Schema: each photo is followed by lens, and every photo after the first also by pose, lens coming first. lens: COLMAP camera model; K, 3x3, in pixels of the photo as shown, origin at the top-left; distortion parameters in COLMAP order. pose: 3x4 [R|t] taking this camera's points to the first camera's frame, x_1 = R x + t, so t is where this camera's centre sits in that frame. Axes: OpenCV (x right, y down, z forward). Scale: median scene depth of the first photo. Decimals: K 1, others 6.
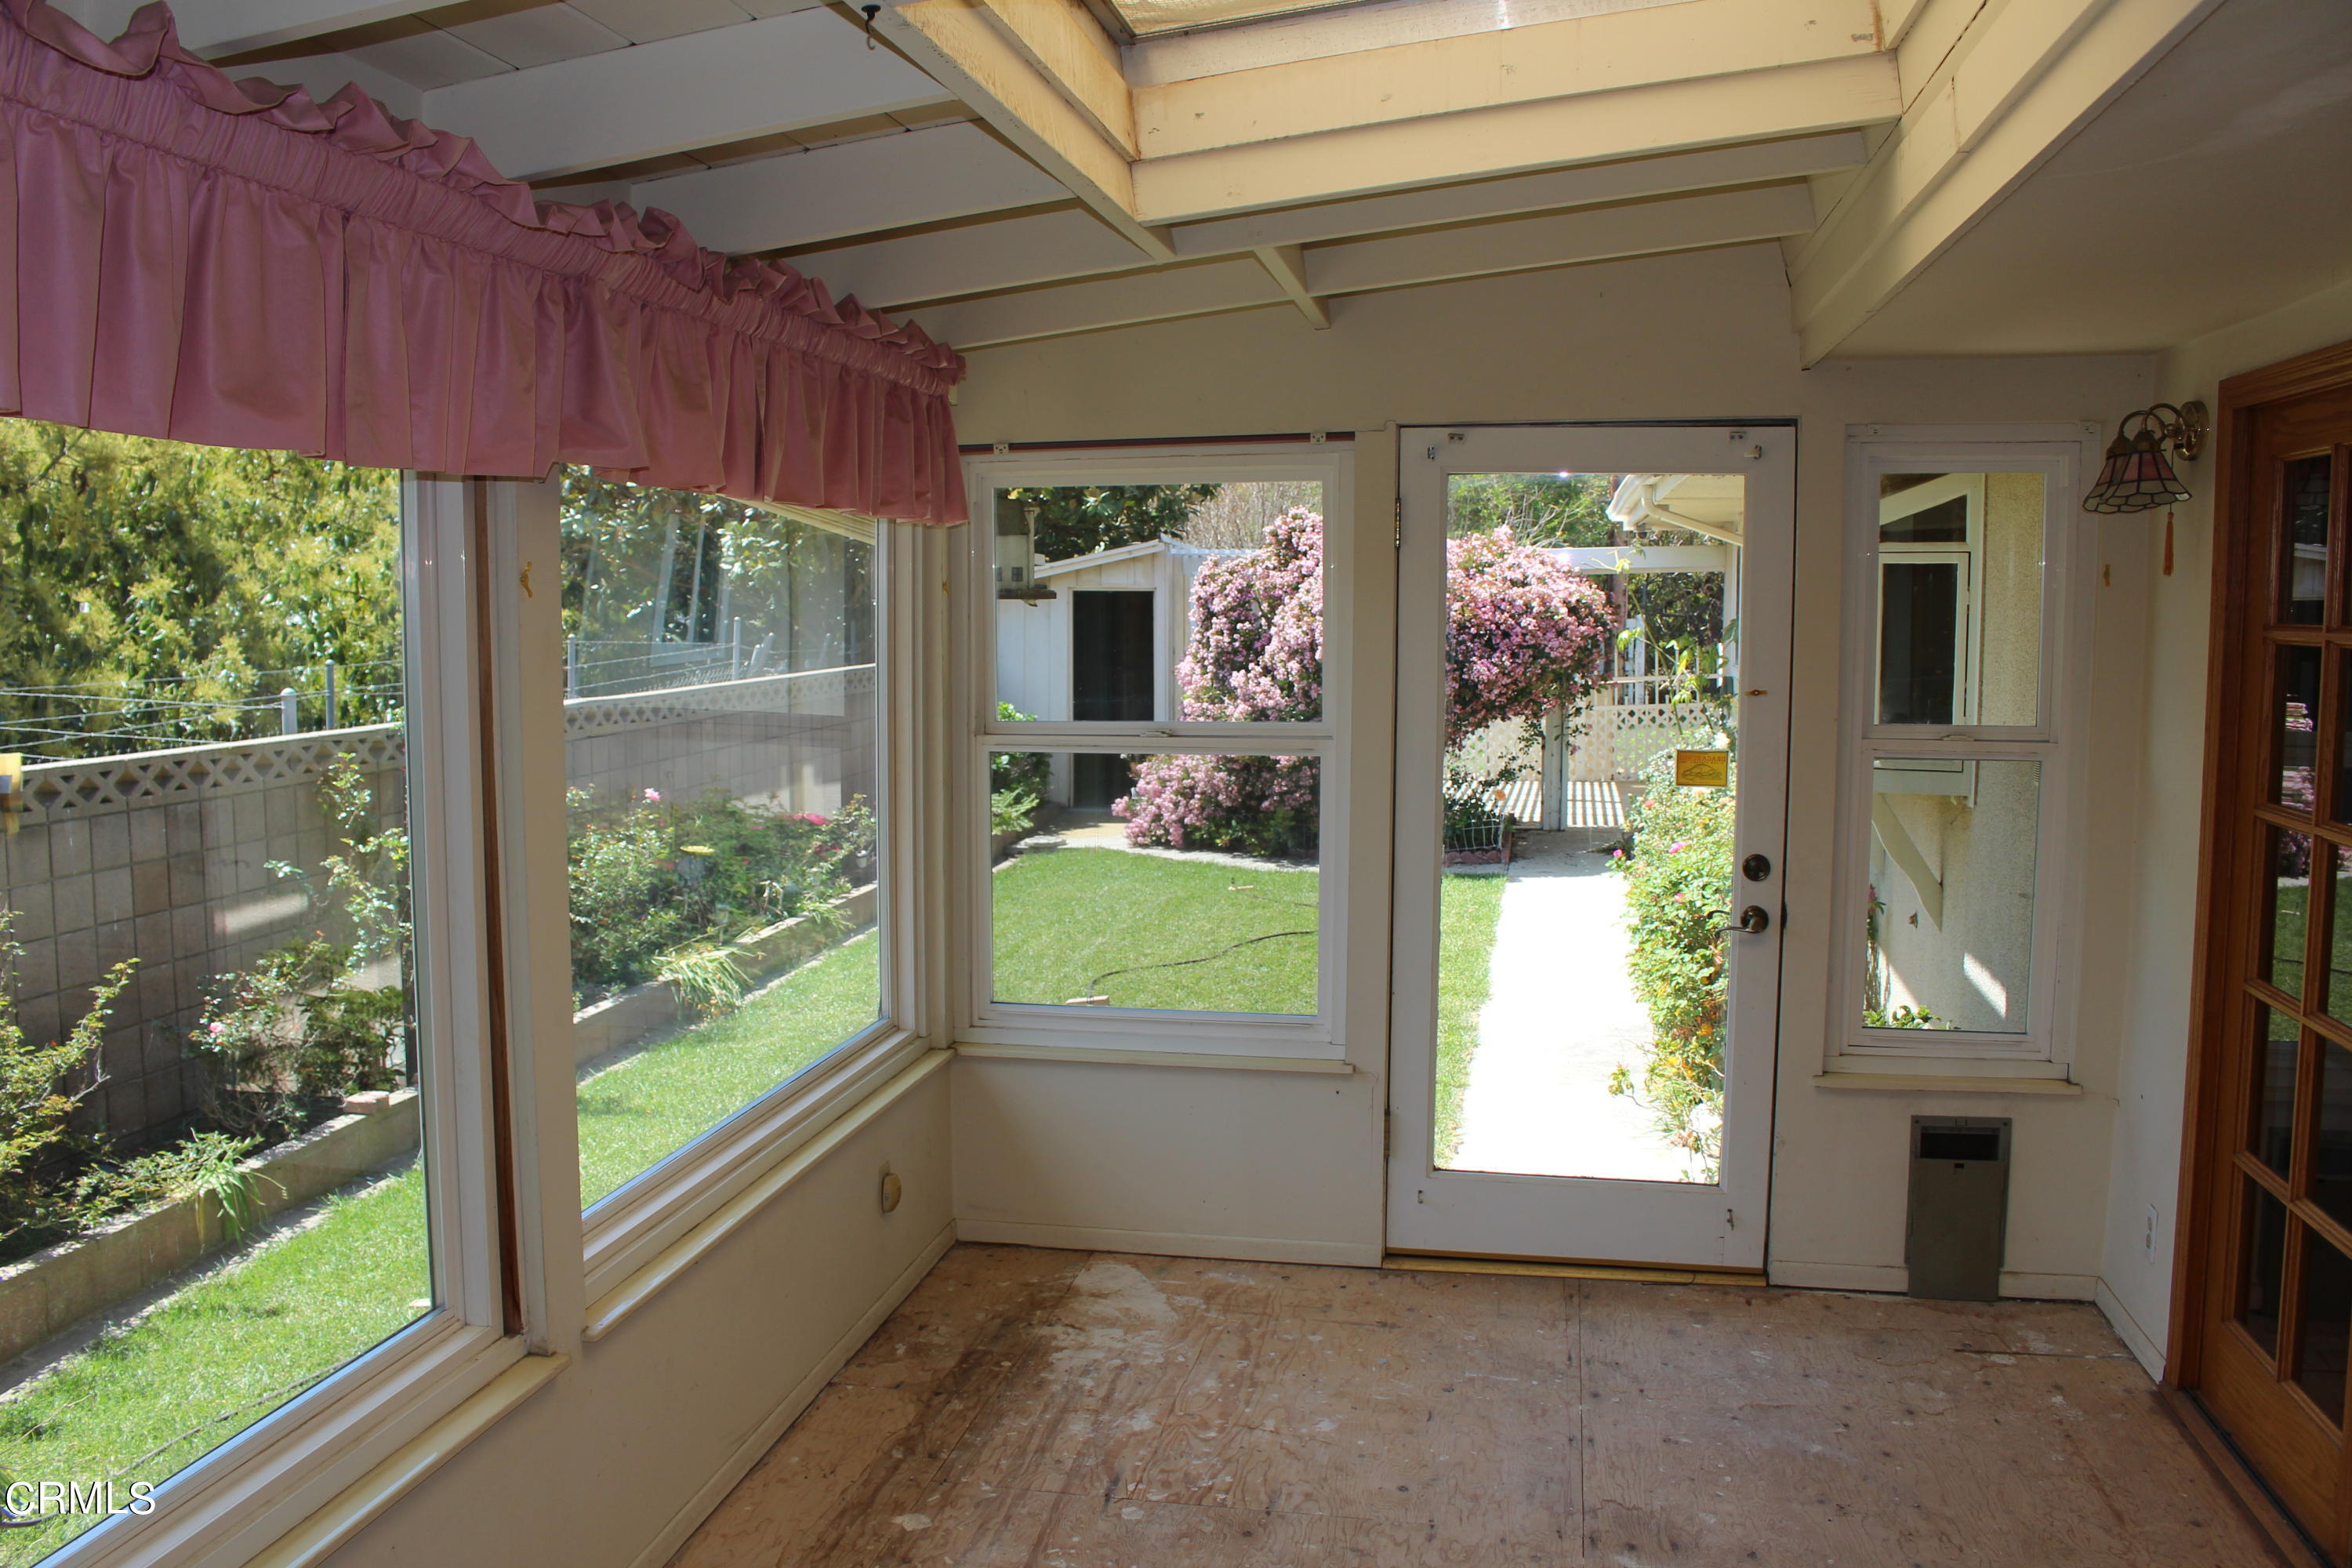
lens RADIAL K [[1941.3, 0, 1176.0], [0, 1941.3, 784.0], [0, 0, 1]] dist [-0.167436, 0.149118]
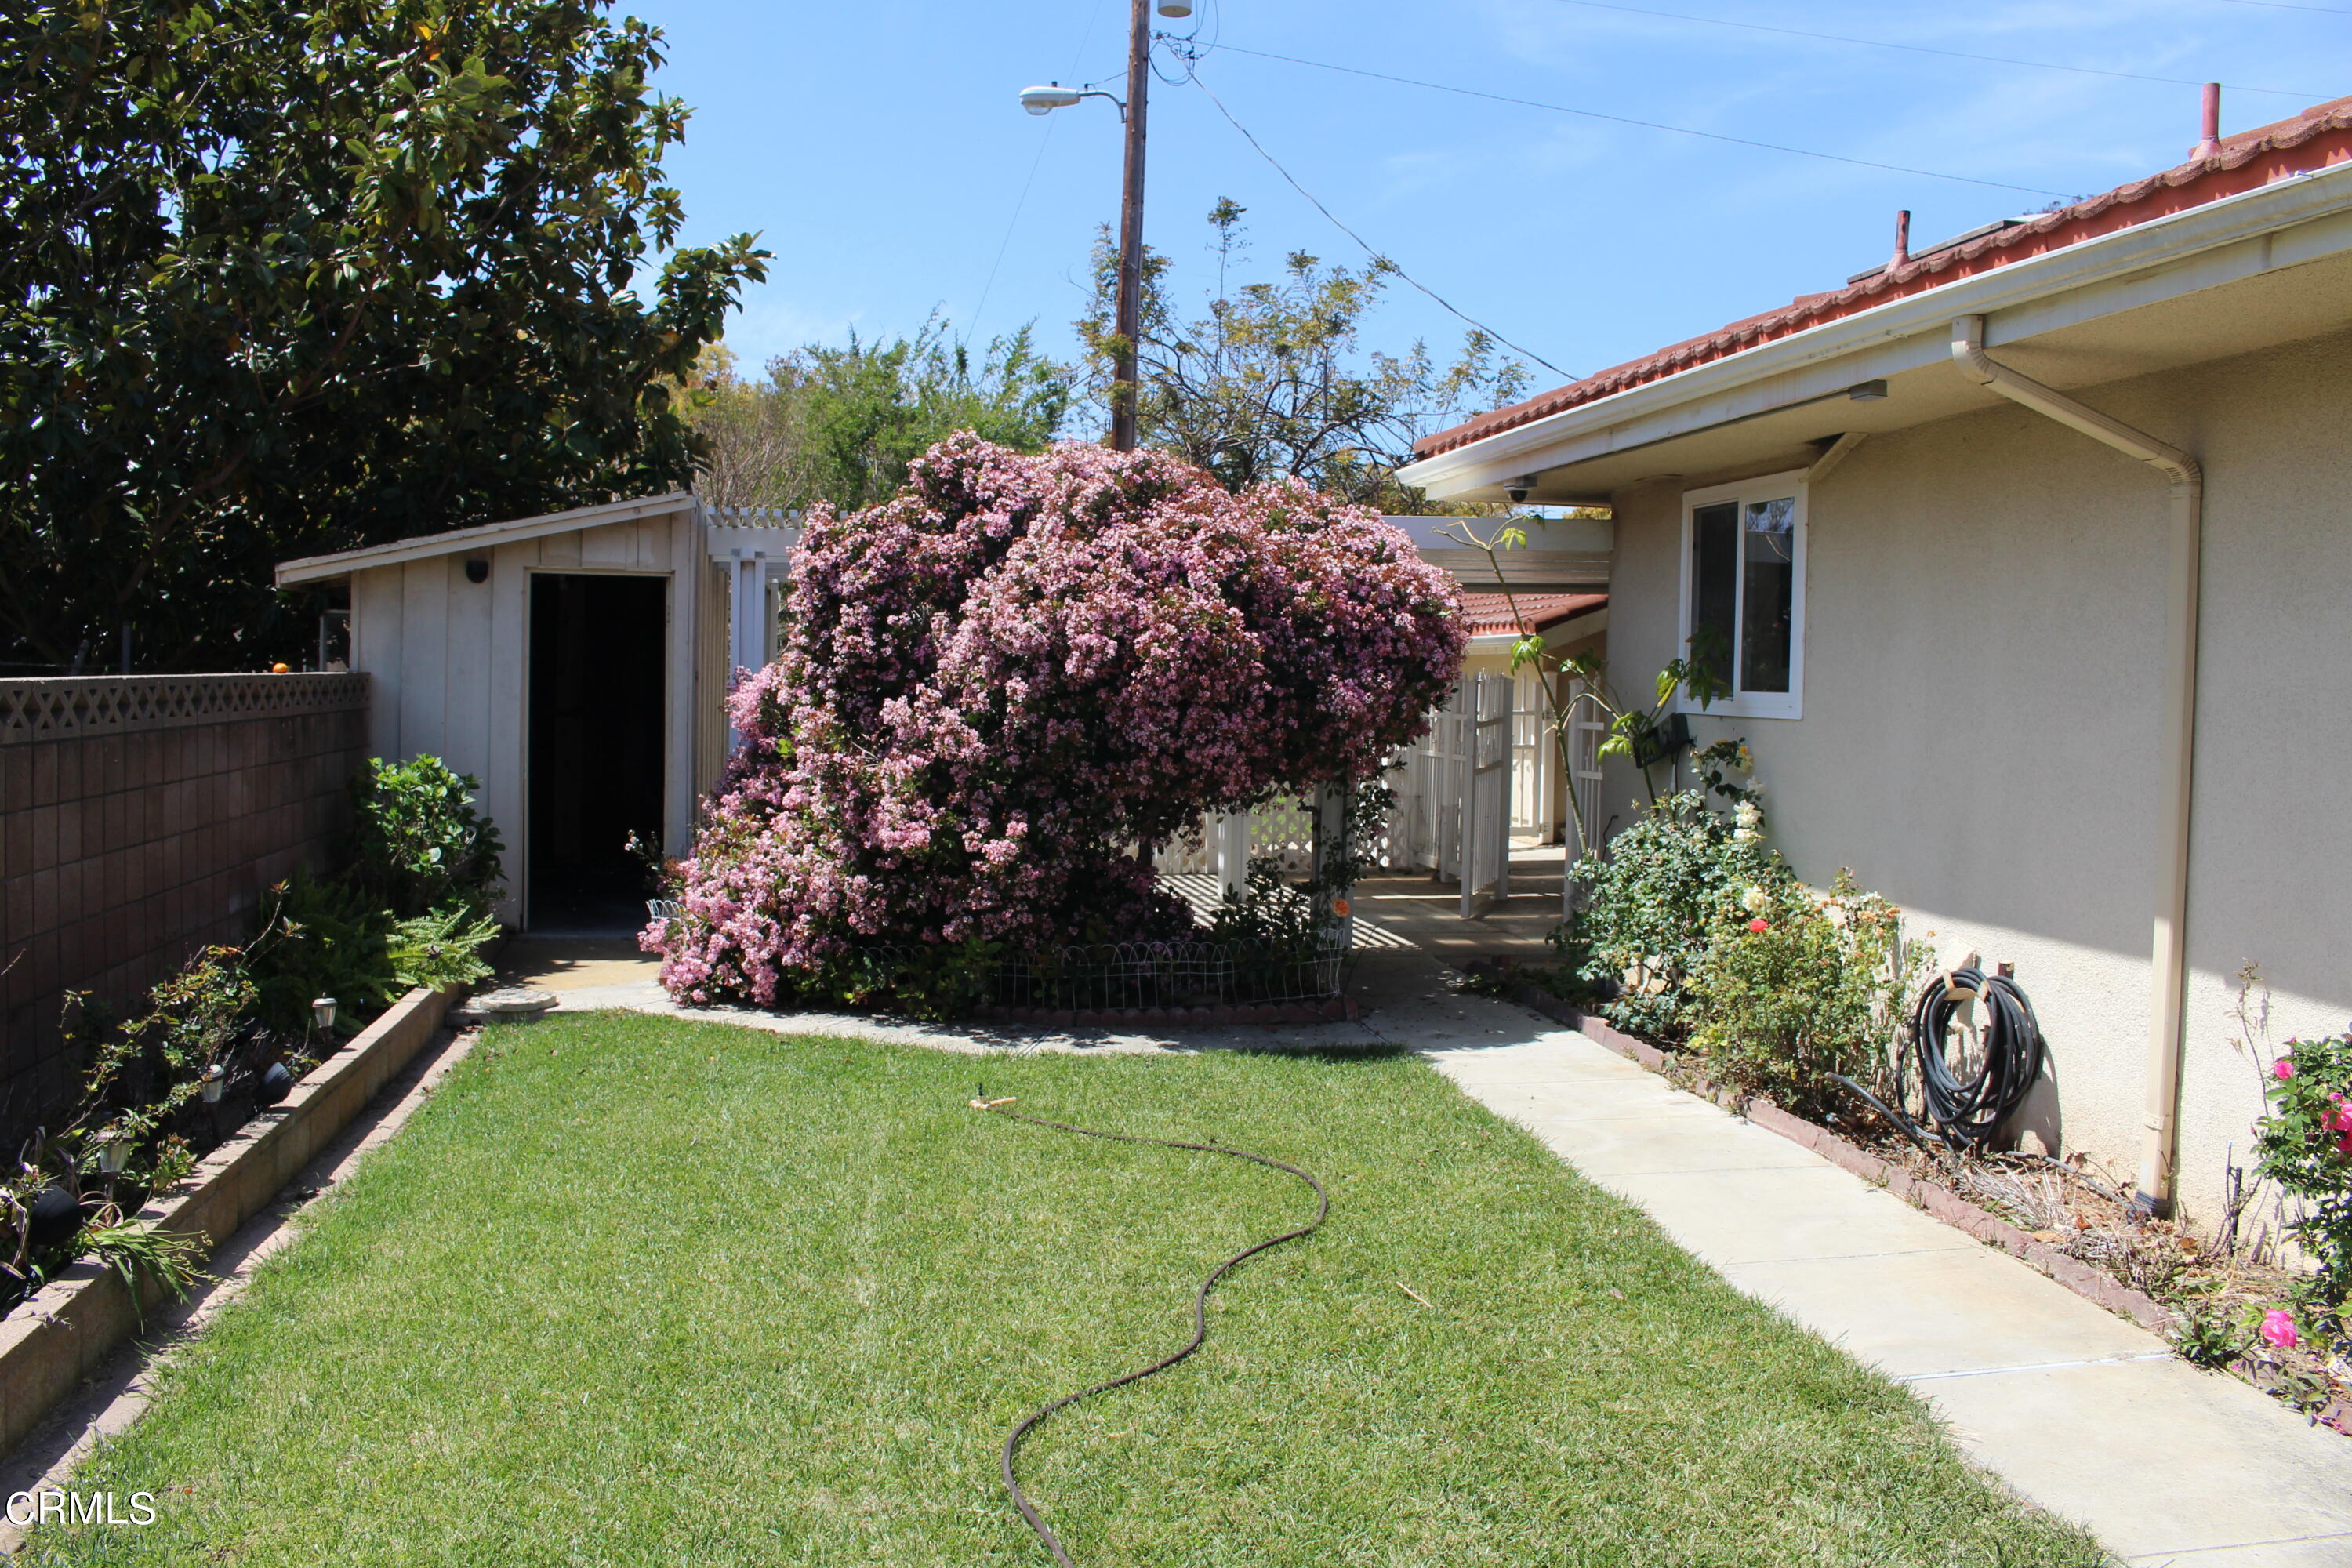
lens RADIAL K [[1941.3, 0, 1176.0], [0, 1941.3, 784.0], [0, 0, 1]] dist [-0.167436, 0.149118]
pose [[0.930528, 0.003079, 0.366208, -0.097746], [0.012074, 0.999163, -0.039080, -0.009588], [-0.366022, 0.040787, 0.929712, 0.440628]]
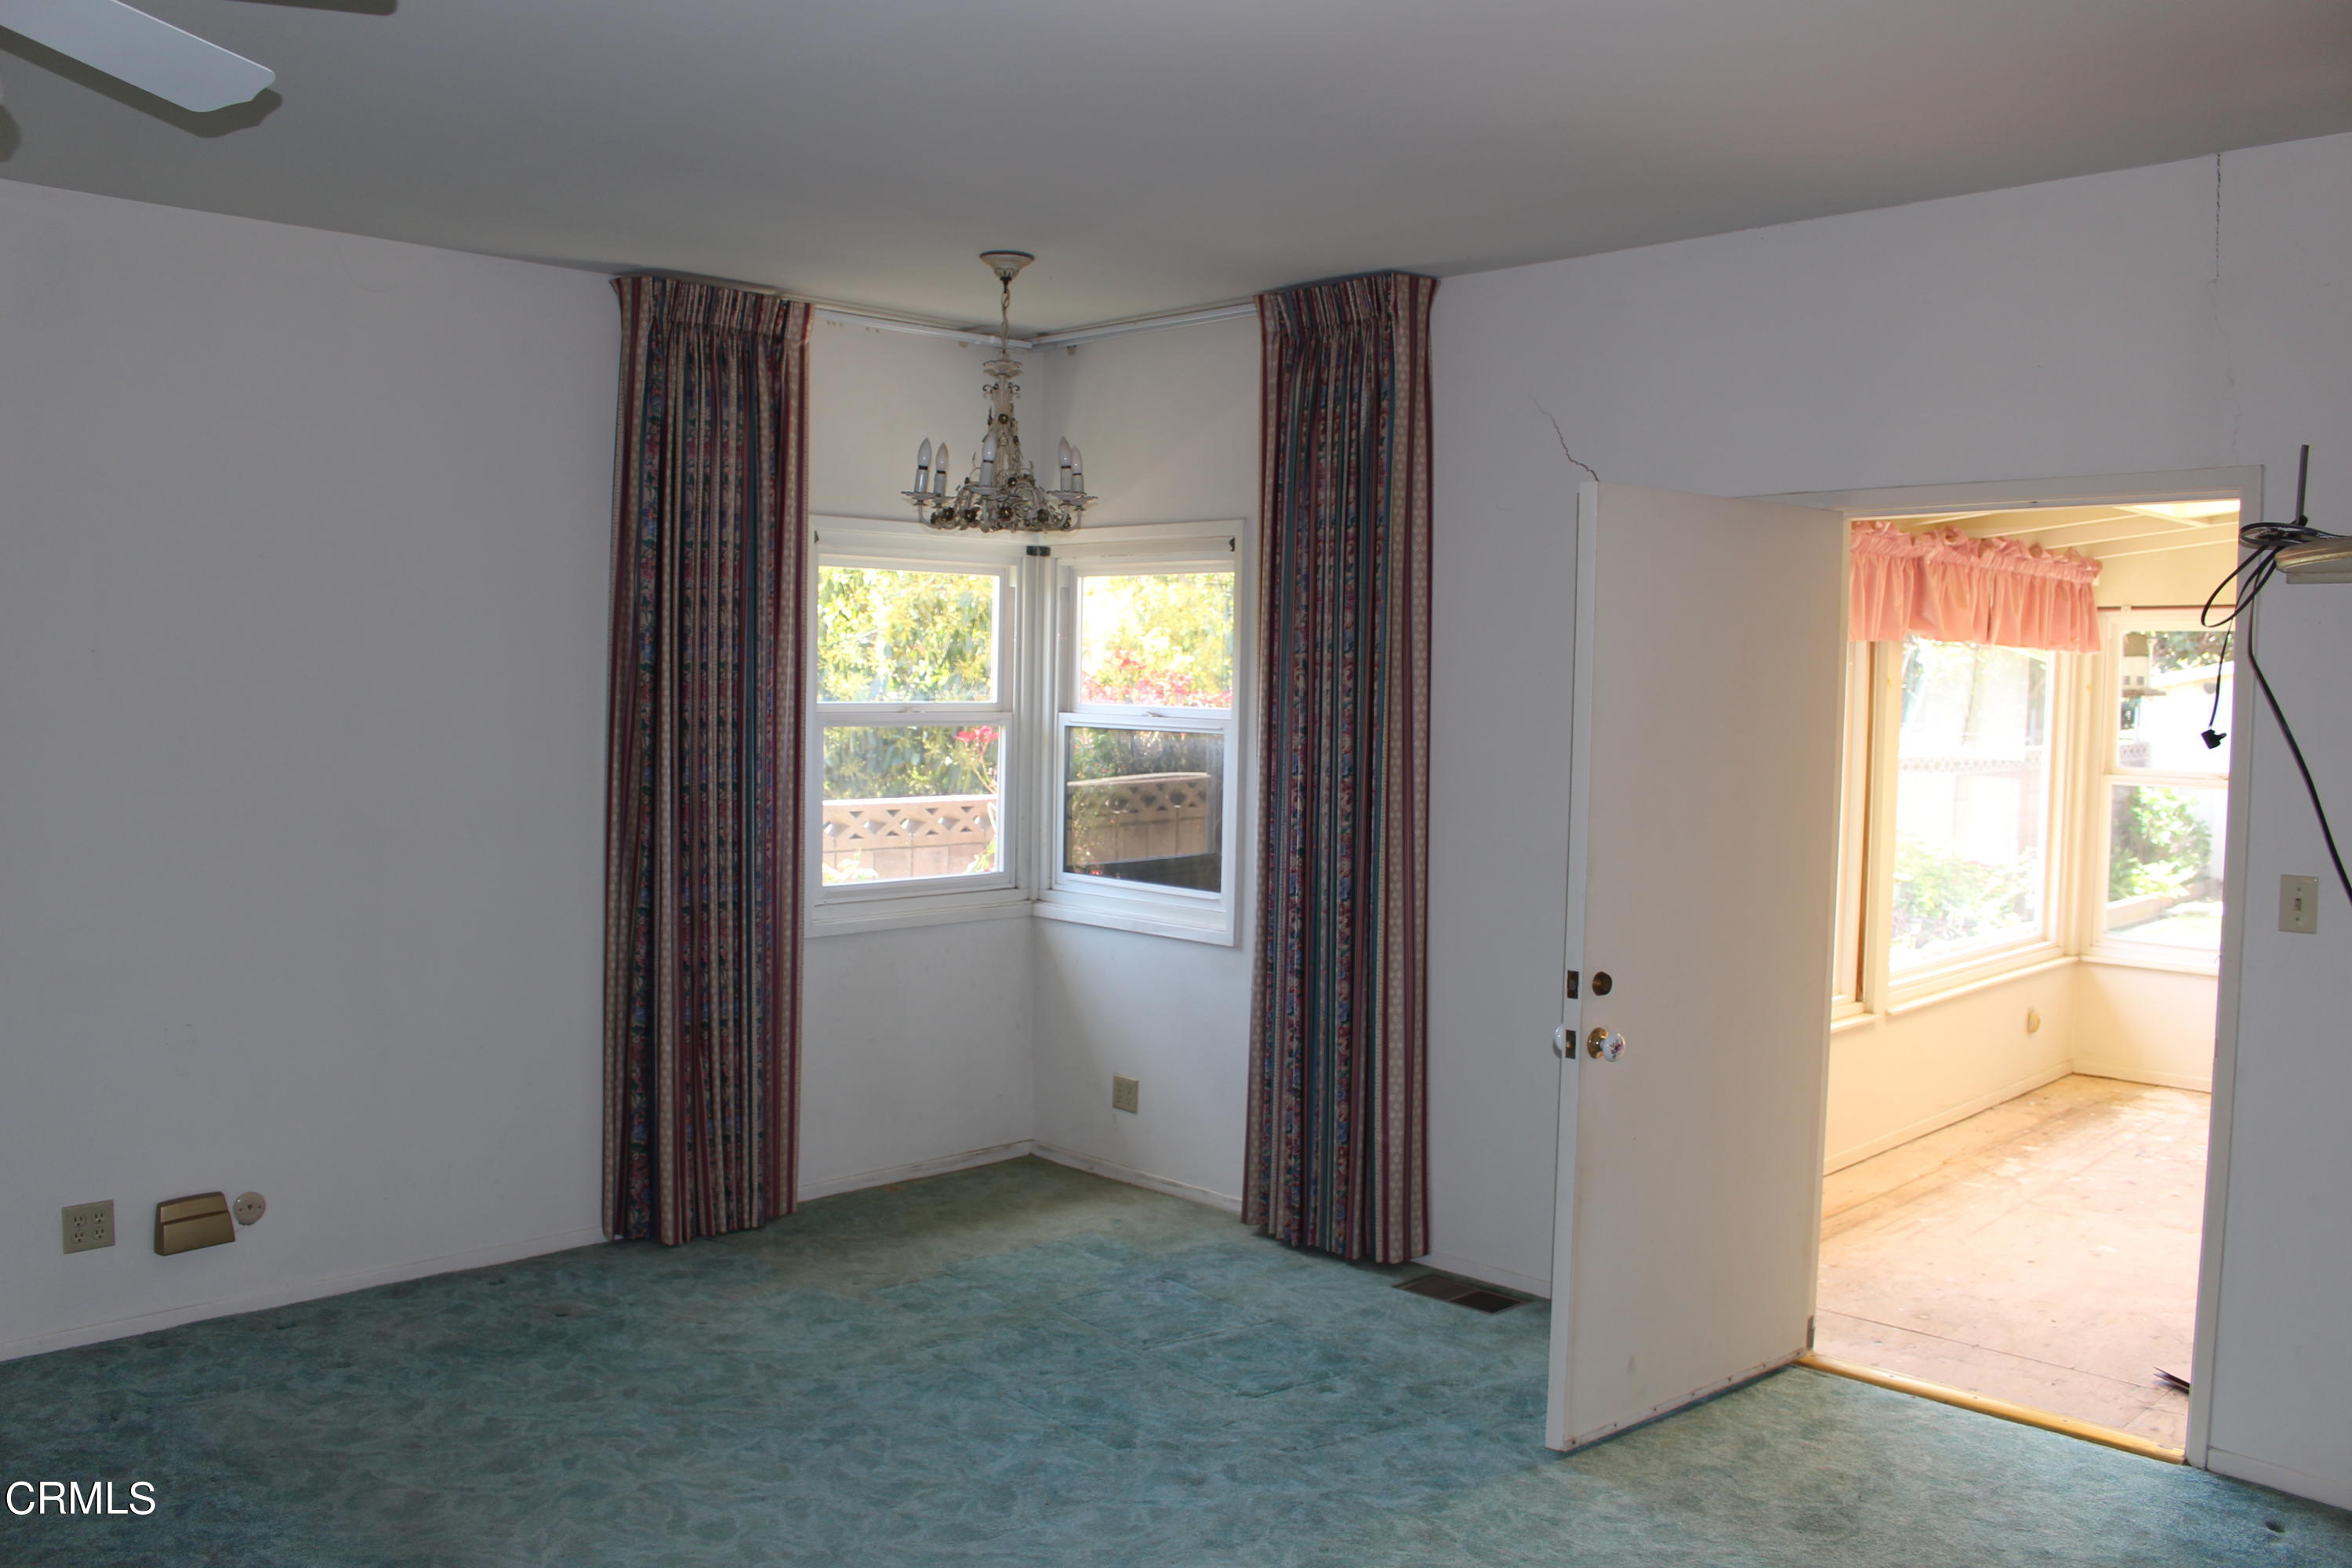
lens RADIAL K [[1941.3, 0, 1176.0], [0, 1941.3, 784.0], [0, 0, 1]] dist [-0.167436, 0.149118]
pose [[0.828855, 0.045164, -0.557638, 0.046731], [-0.069913, 0.997285, -0.023144, 0.025755], [0.555079, 0.058169, 0.829761, -0.271588]]
